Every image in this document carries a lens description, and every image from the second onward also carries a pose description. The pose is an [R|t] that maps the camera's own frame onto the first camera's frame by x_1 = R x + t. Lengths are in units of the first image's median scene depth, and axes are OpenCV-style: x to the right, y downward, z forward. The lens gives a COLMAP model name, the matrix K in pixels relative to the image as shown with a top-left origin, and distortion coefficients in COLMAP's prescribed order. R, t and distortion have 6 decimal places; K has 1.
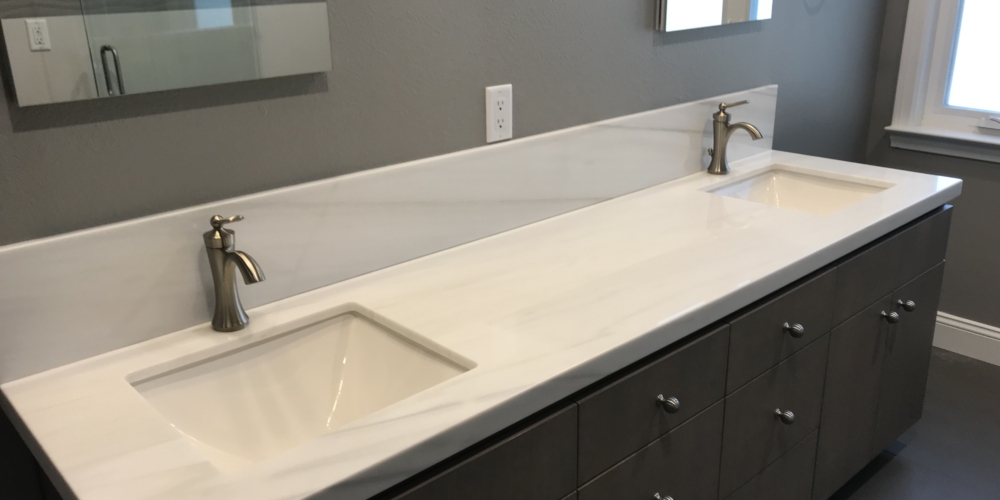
lens RADIAL K [[818.0, 0, 496.4], [0, 818.0, 229.8], [0, 0, 1]] dist [0.057335, -0.107680]
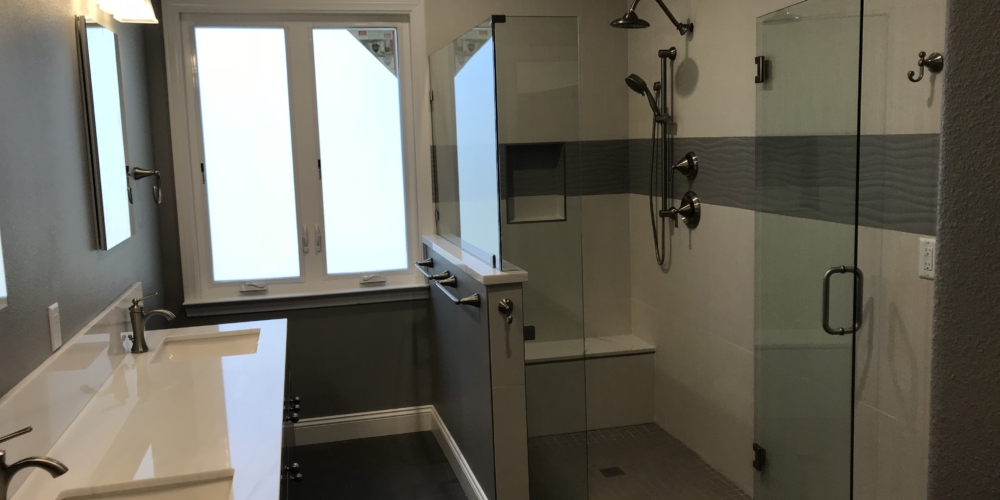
lens RADIAL K [[818.0, 0, 496.4], [0, 818.0, 229.8], [0, 0, 1]] dist [0.057335, -0.107680]
pose [[0.467775, -0.090137, 0.879239, -0.588155], [0.294687, 0.953771, -0.059003, -0.011281], [-0.833274, 0.286700, 0.472713, -0.126840]]
